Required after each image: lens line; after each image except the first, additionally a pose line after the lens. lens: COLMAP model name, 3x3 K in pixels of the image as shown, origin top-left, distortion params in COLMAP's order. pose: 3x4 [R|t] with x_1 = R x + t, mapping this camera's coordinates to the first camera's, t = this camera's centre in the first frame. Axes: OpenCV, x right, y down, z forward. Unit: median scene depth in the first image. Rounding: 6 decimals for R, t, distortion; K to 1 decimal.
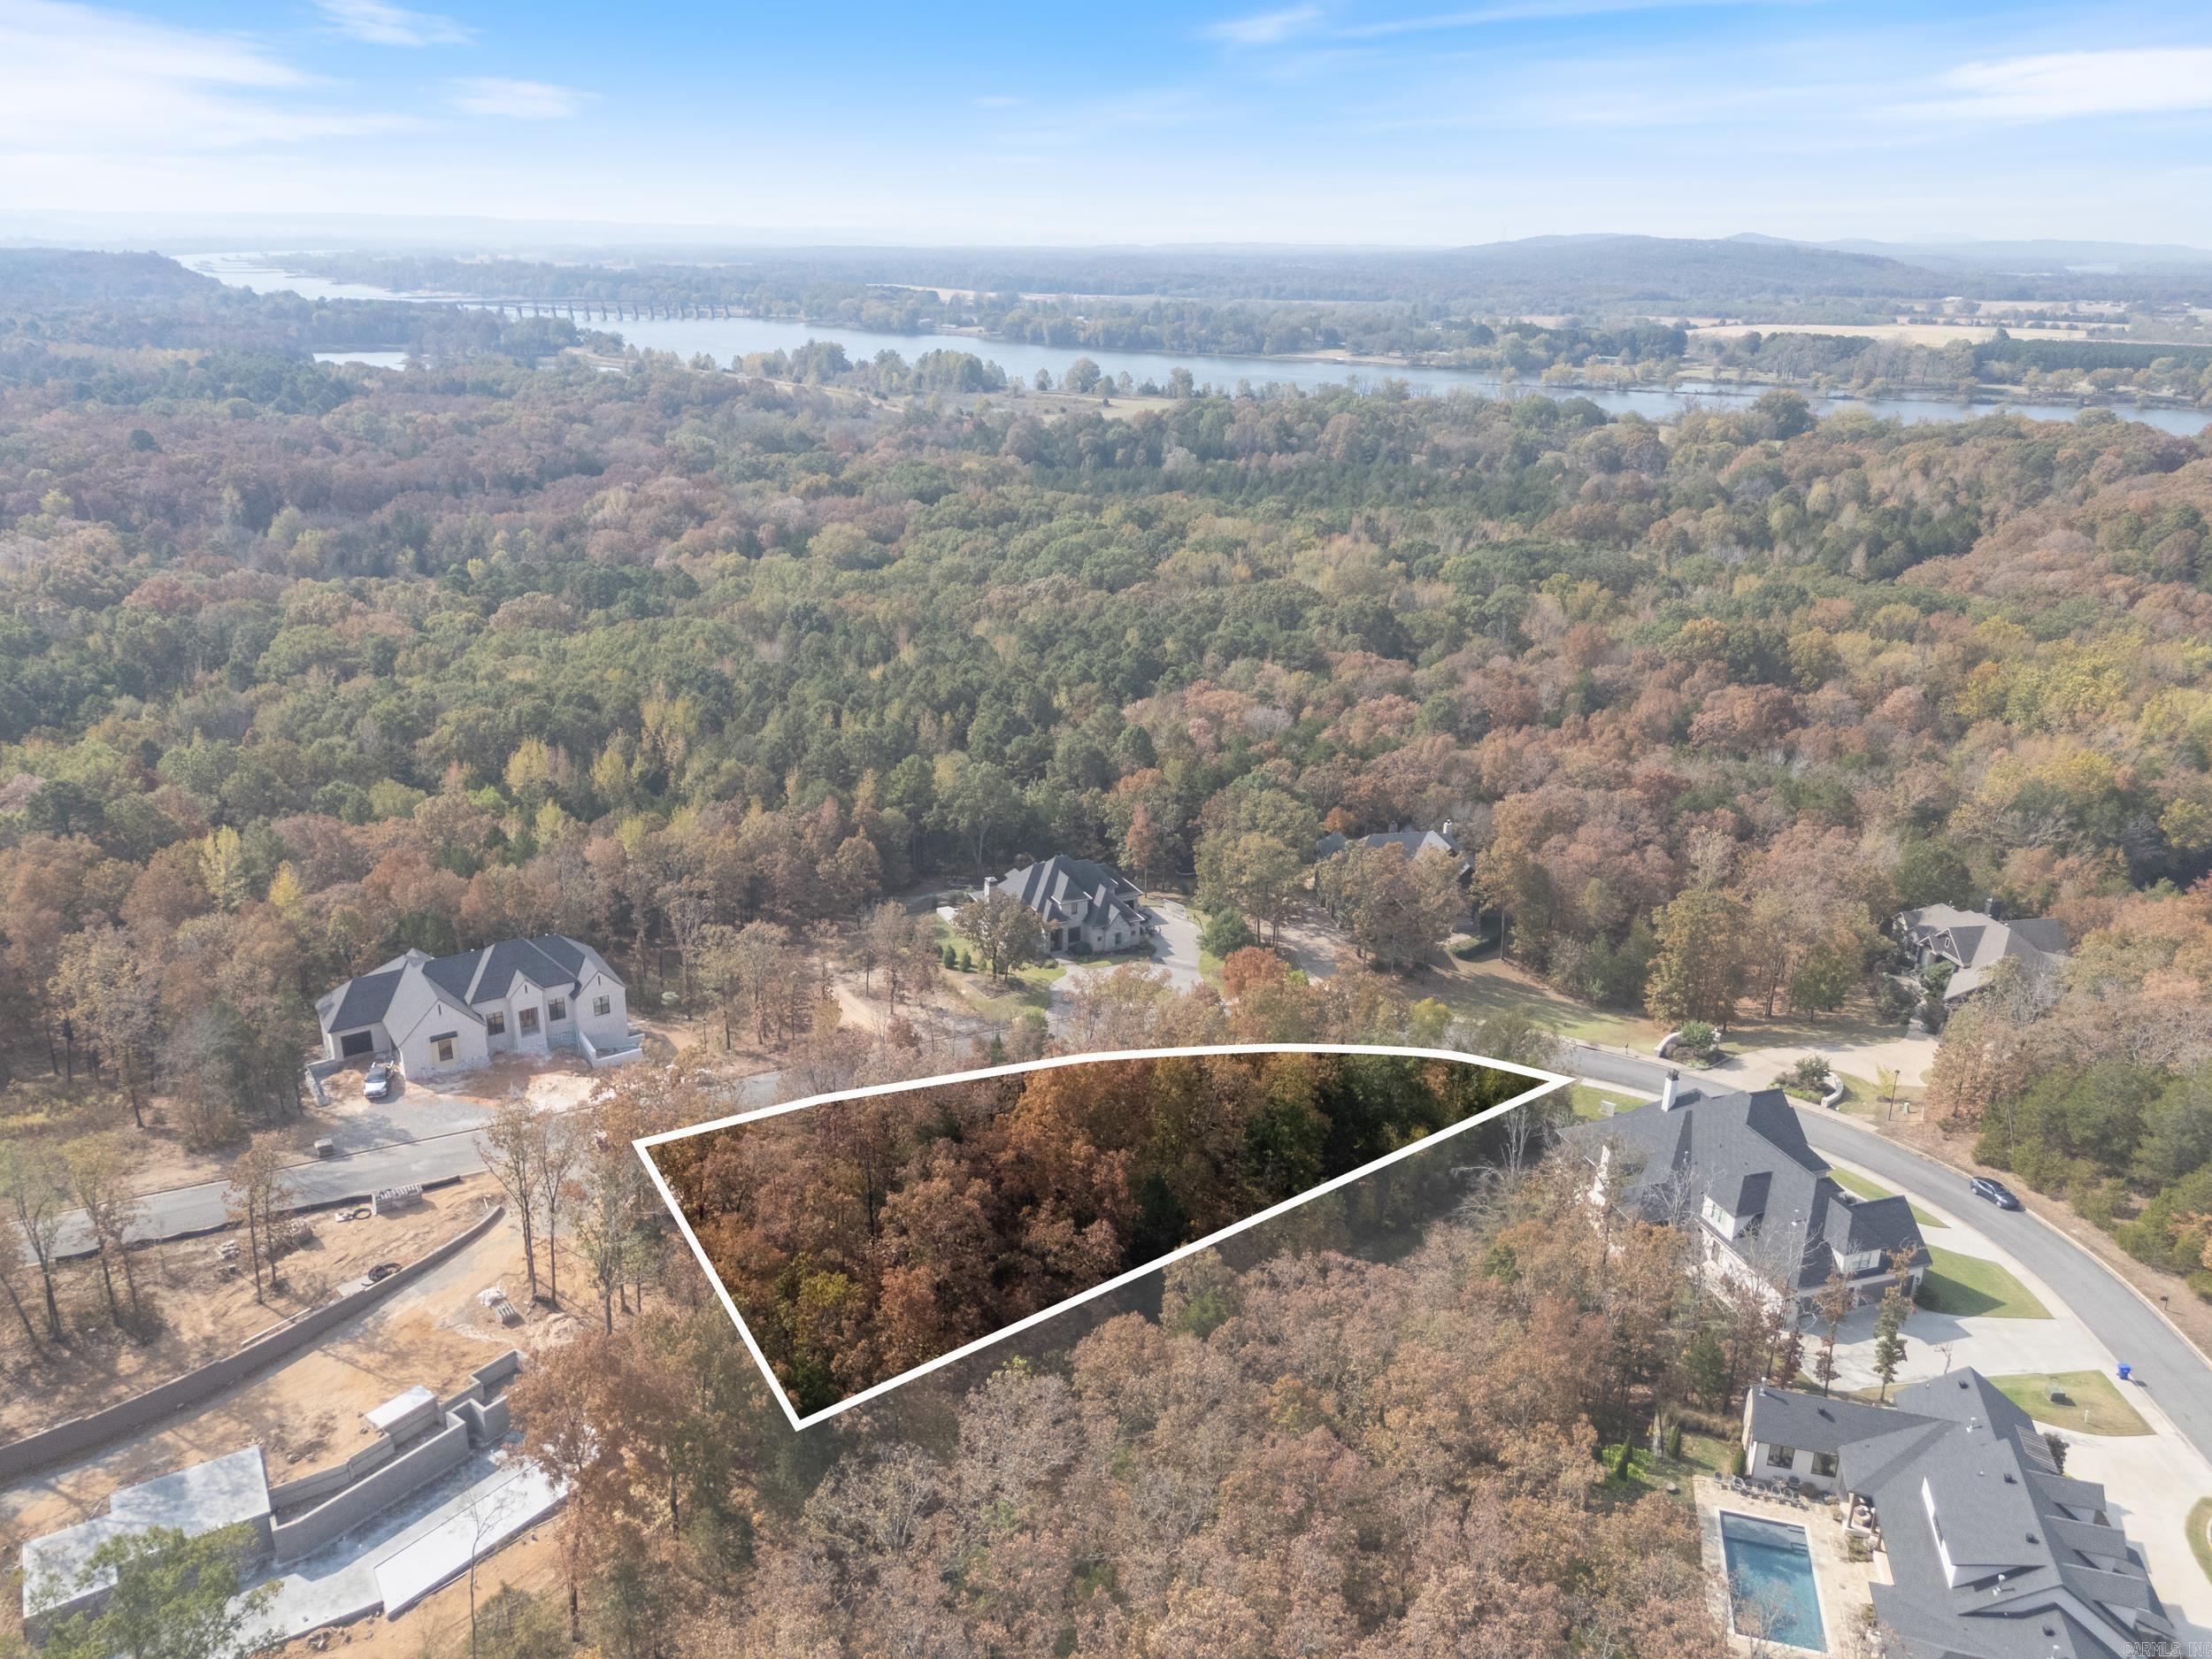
lens RADIAL K [[1622.8, 0, 1100.5], [0, 1622.8, 828.0], [0, 0, 1]] dist [0.070758, -0.066211]
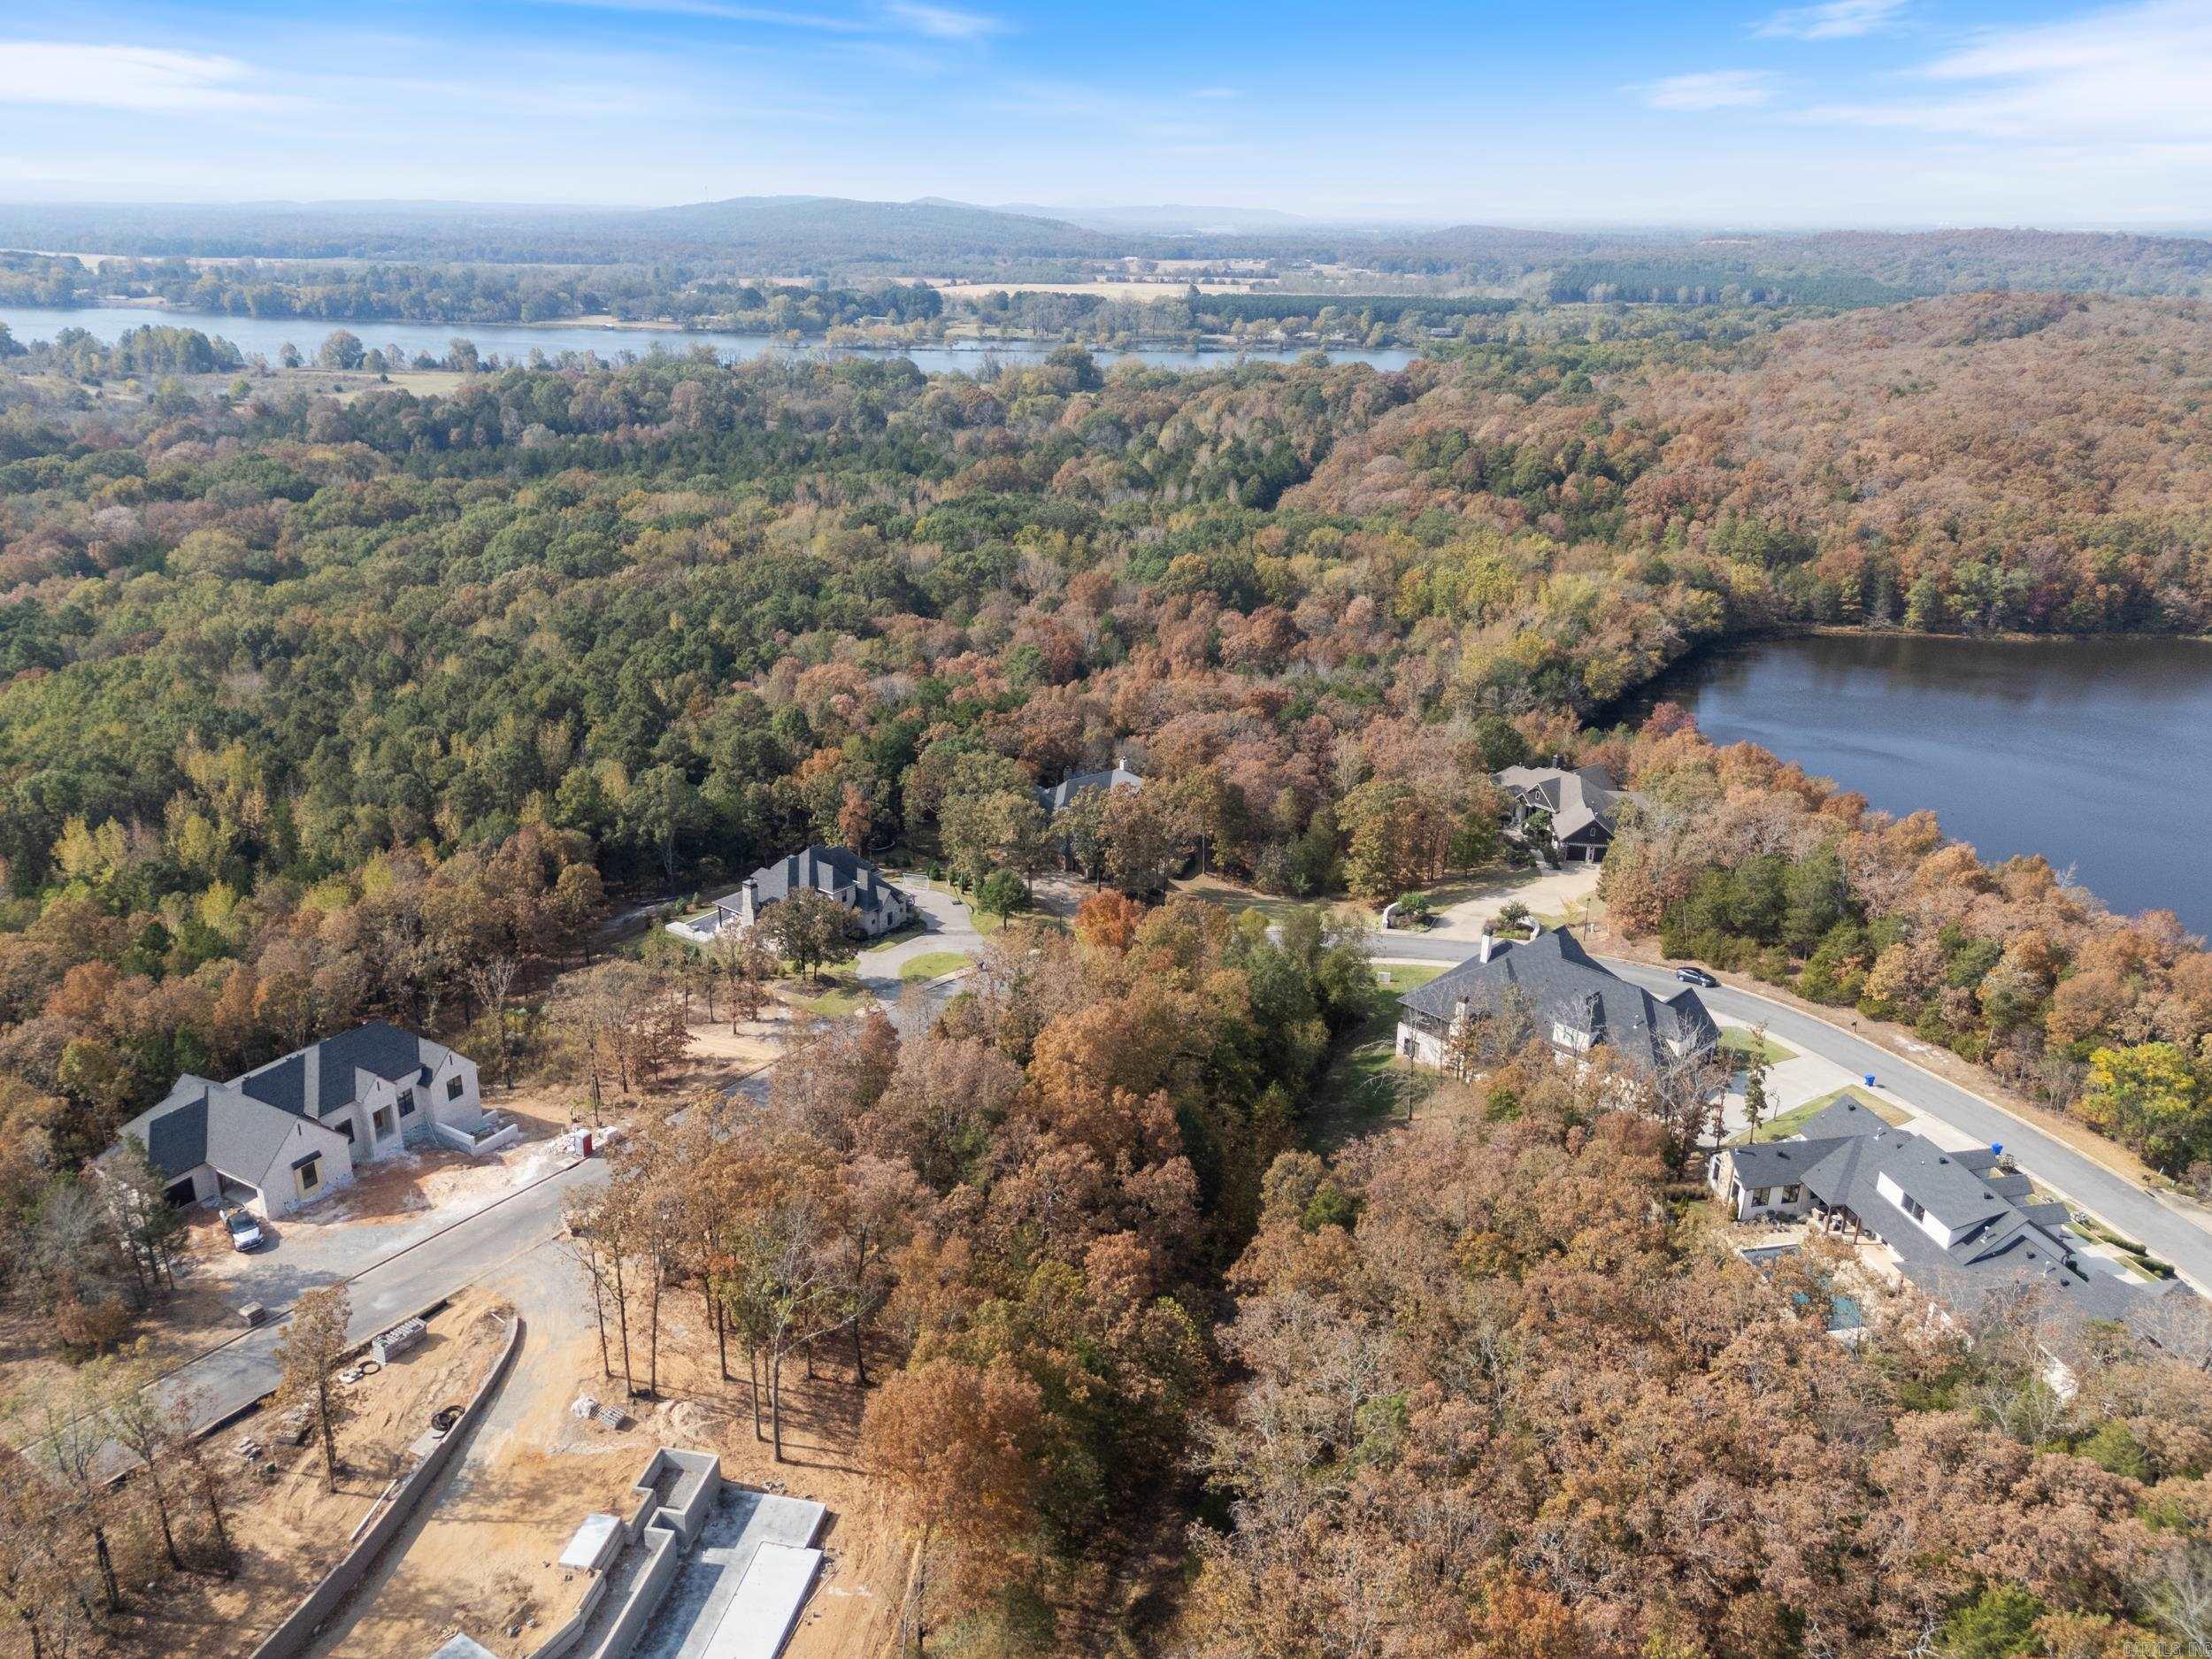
lens RADIAL K [[1622.8, 0, 1100.5], [0, 1622.8, 828.0], [0, 0, 1]] dist [0.070758, -0.066211]
pose [[0.896891, -0.159912, 0.412327, -0.208630], [0.151266, 0.987030, 0.053765, -0.015264], [-0.415577, 0.014150, 0.909448, 0.030493]]
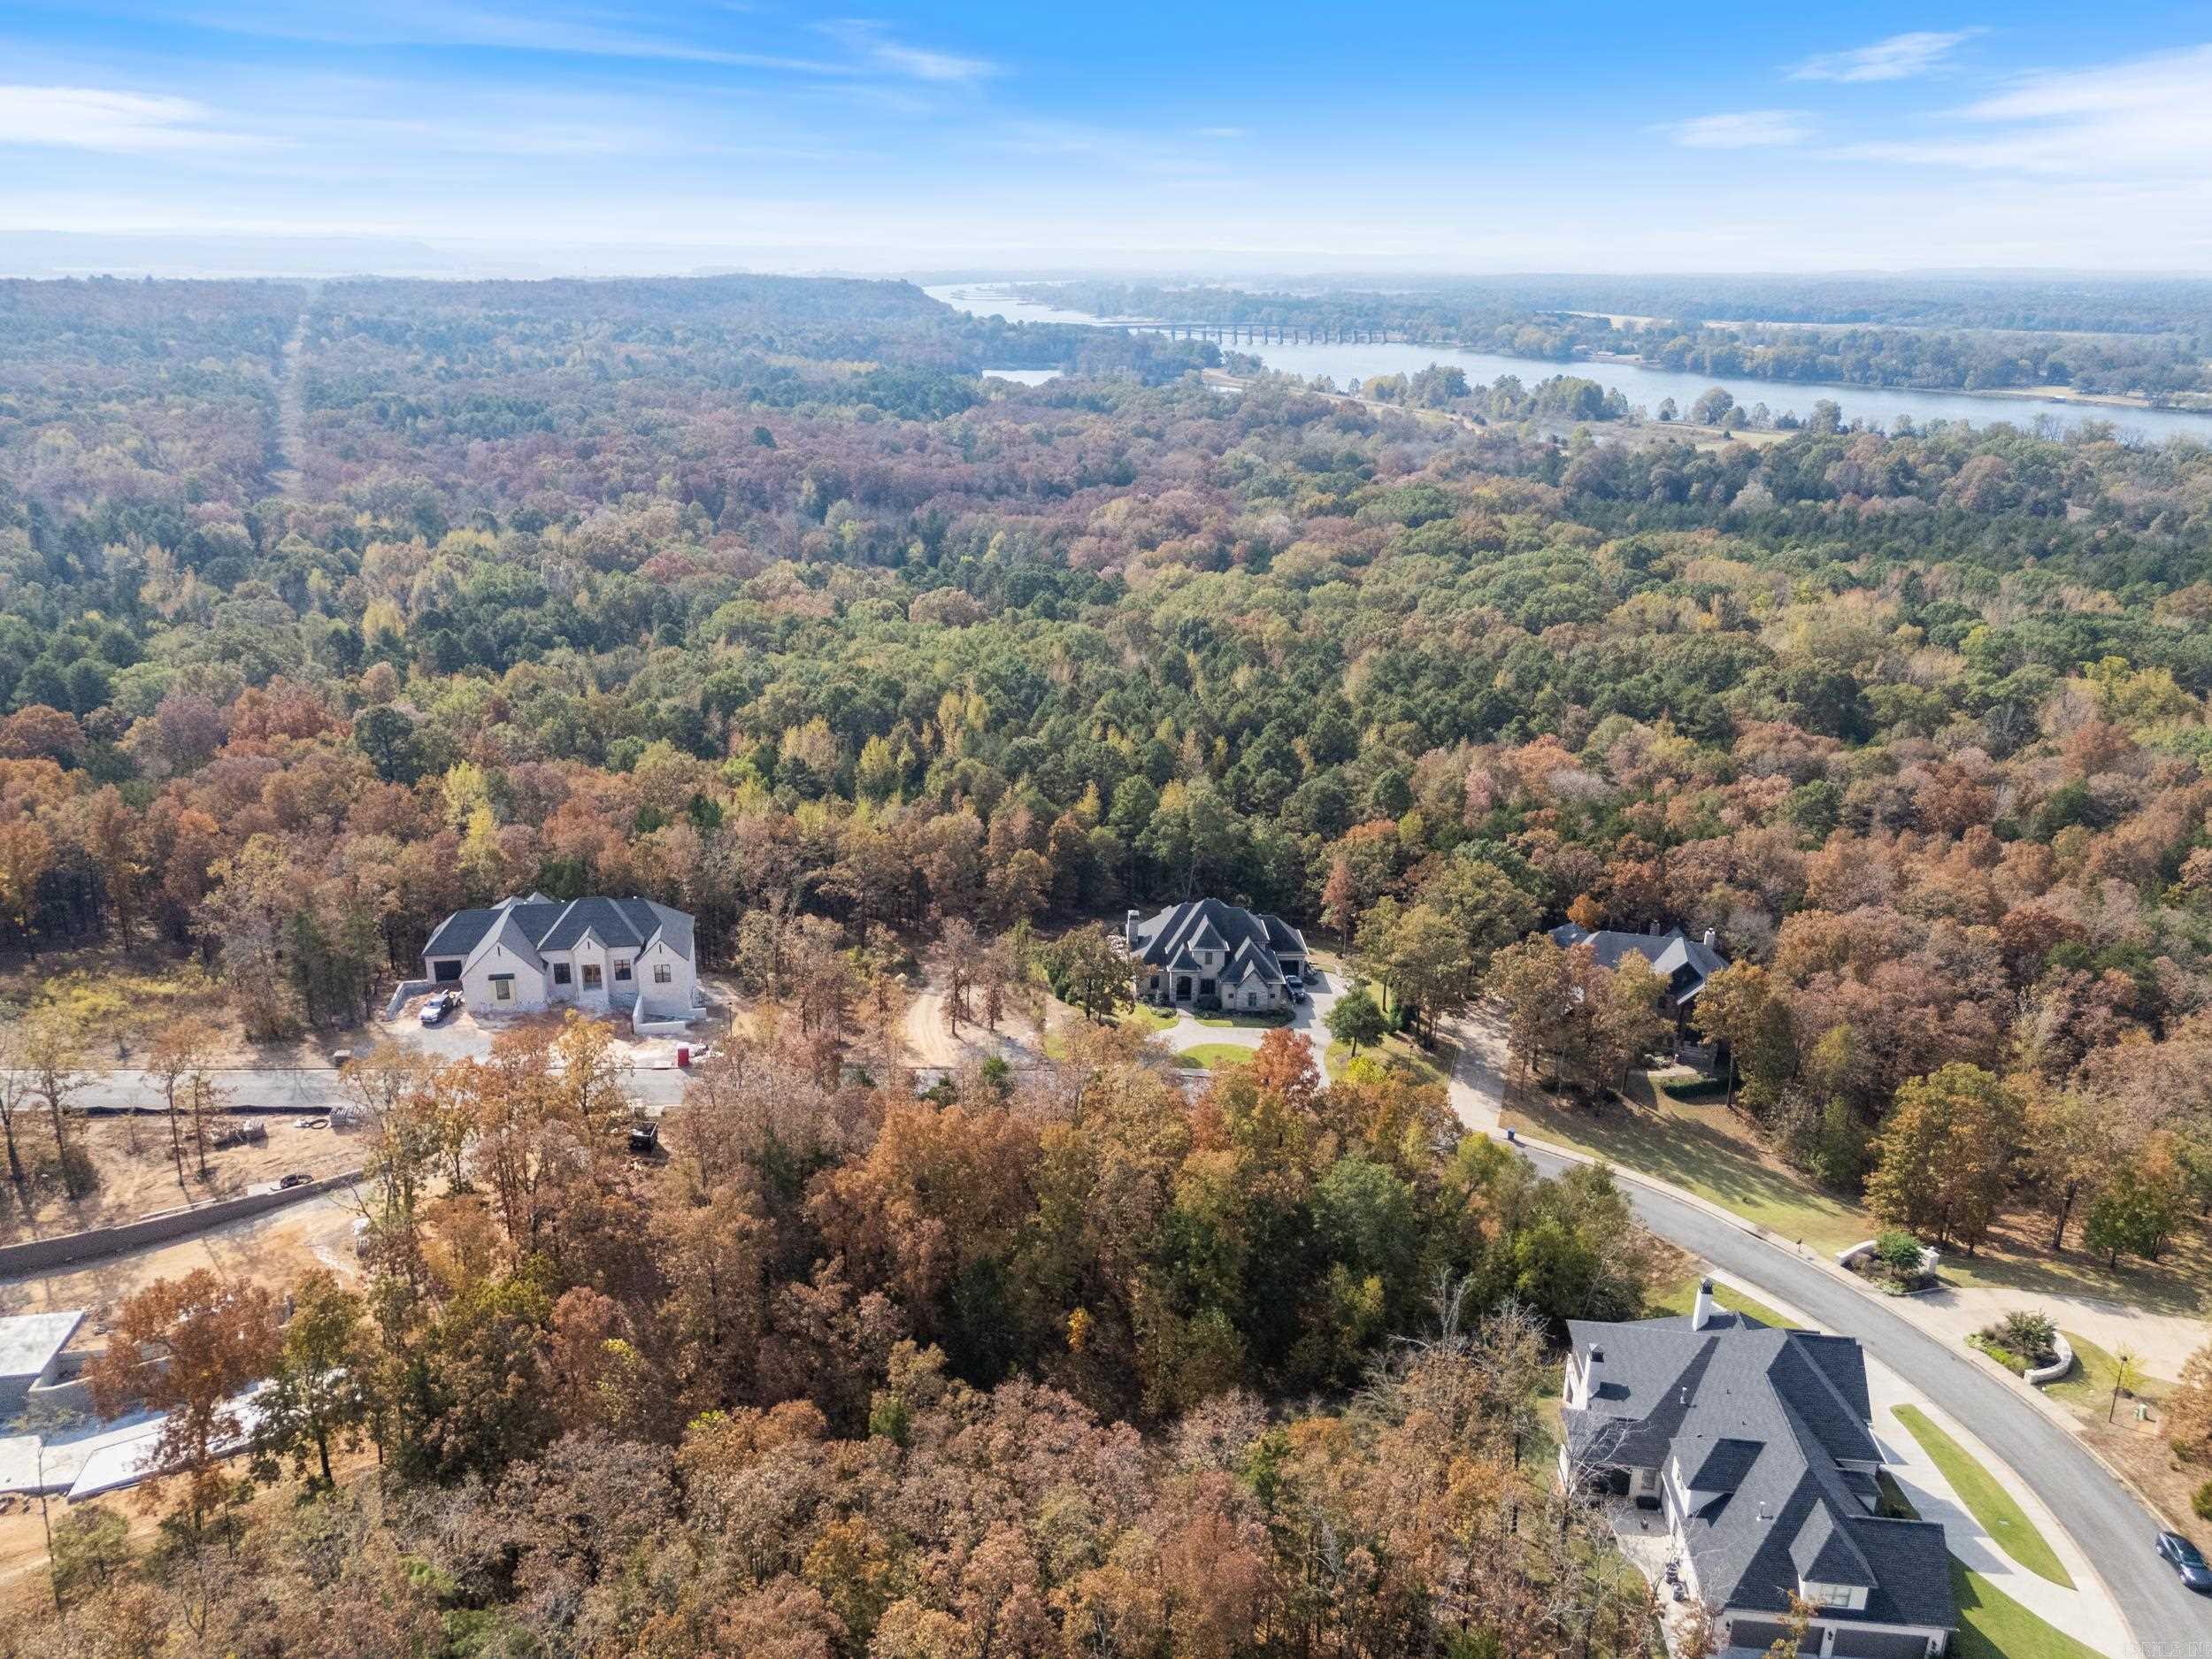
lens RADIAL K [[1631.9, 0, 1100.2], [0, 1631.9, 800.5], [0, 0, 1]] dist [0.074388, -0.075425]
pose [[0.918217, 0.123762, -0.376245, 0.199578], [-0.135936, 0.990700, -0.005867, -0.018680], [0.372020, 0.056532, 0.926502, 0.089256]]
